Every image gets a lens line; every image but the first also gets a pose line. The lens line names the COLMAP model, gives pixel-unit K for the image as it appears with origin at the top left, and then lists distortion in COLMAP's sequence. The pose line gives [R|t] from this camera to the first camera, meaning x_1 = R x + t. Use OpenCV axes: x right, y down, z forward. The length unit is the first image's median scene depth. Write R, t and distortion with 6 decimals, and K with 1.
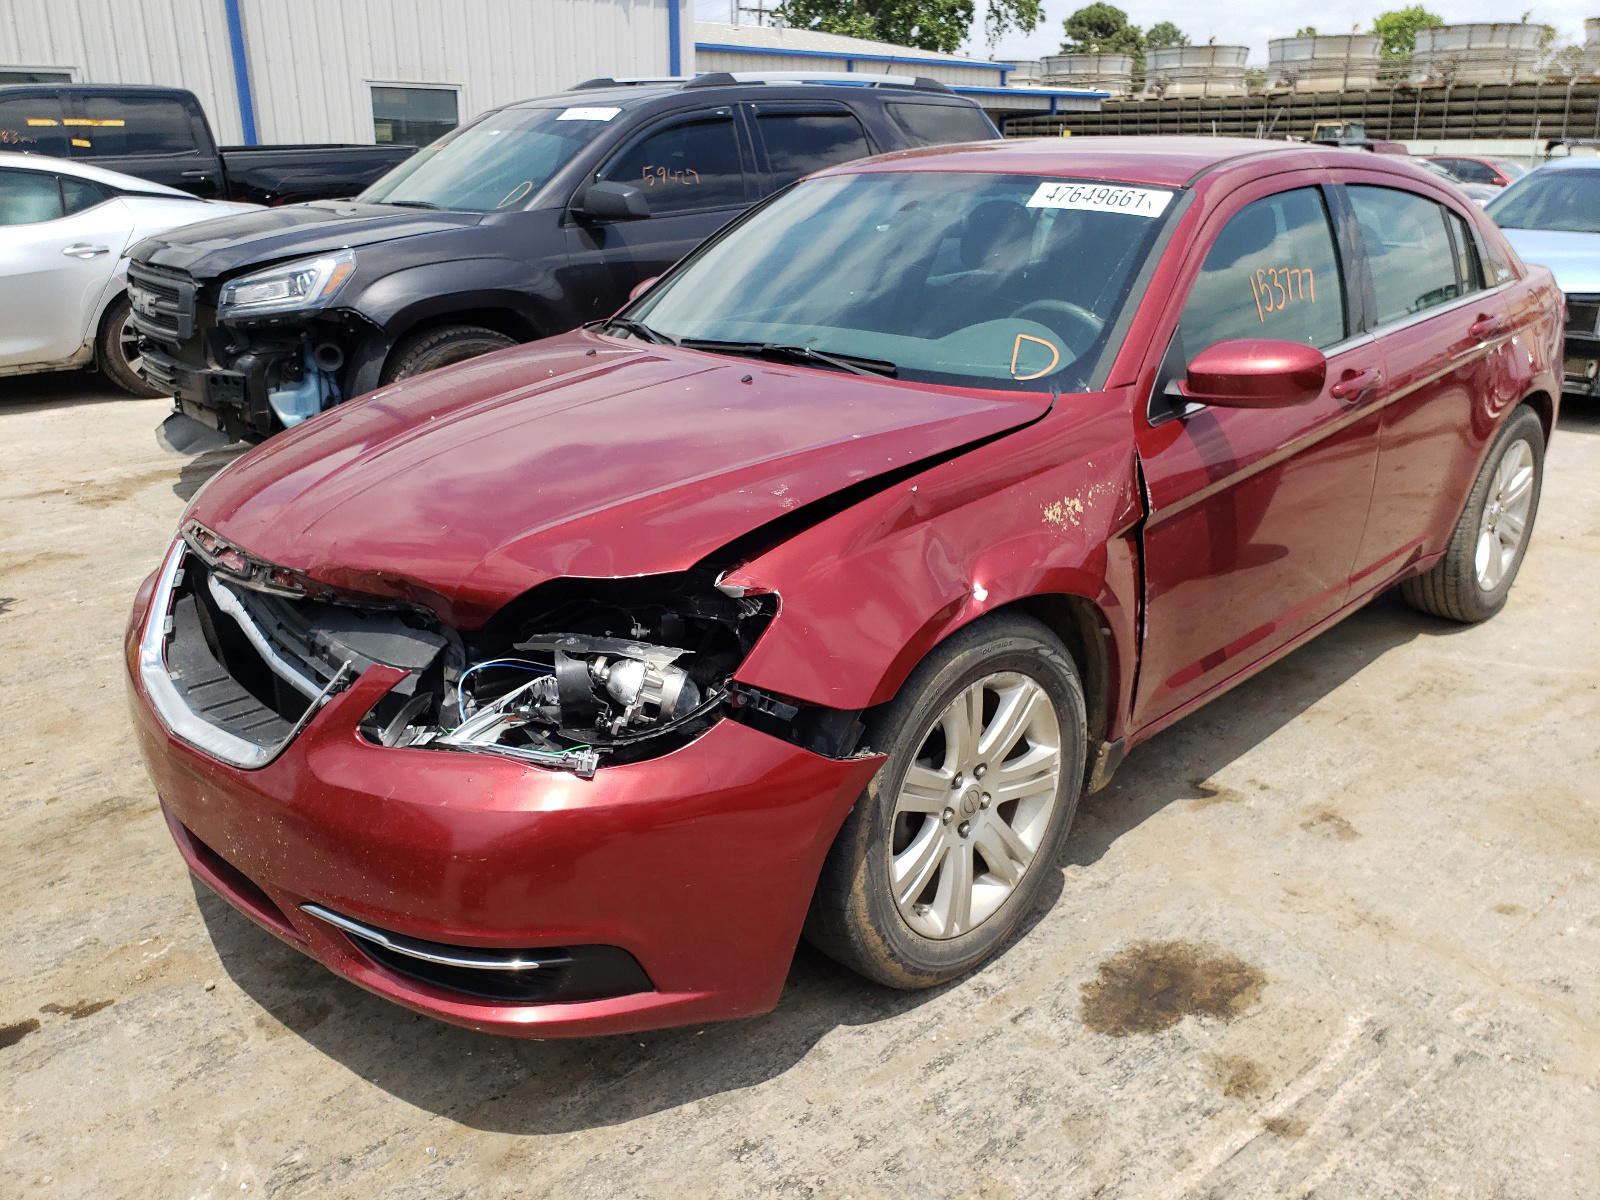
lens RADIAL K [[1221.3, 0, 800.0], [0, 1221.3, 600.0], [0, 0, 1]] dist [0.098926, -0.227627]
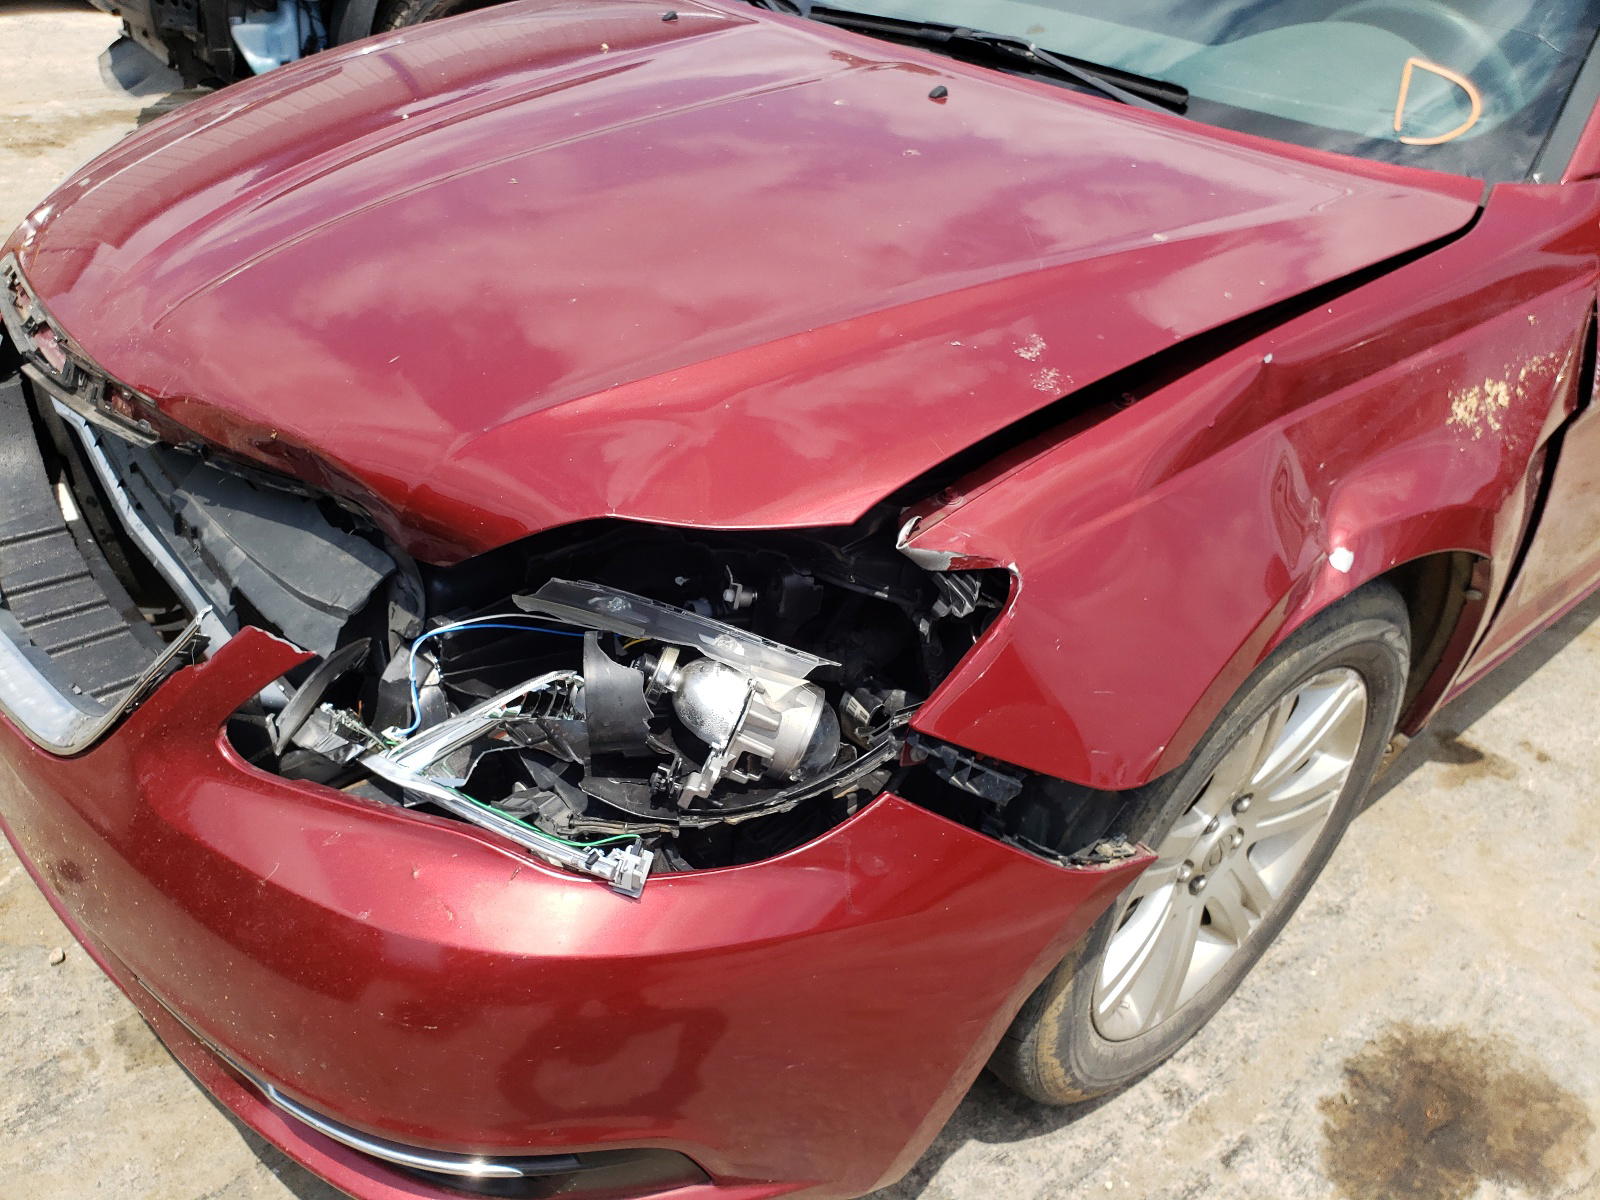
lens RADIAL K [[1224.4, 0, 766.5], [0, 1224.4, 596.6], [0, 0, 1]] dist [0.044967, -0.052671]
pose [[0.993461, 0.110886, -0.027207, -0.089367], [-0.101139, 0.965252, 0.240954, -0.090829], [0.052980, -0.236627, 0.970155, 0.403720]]
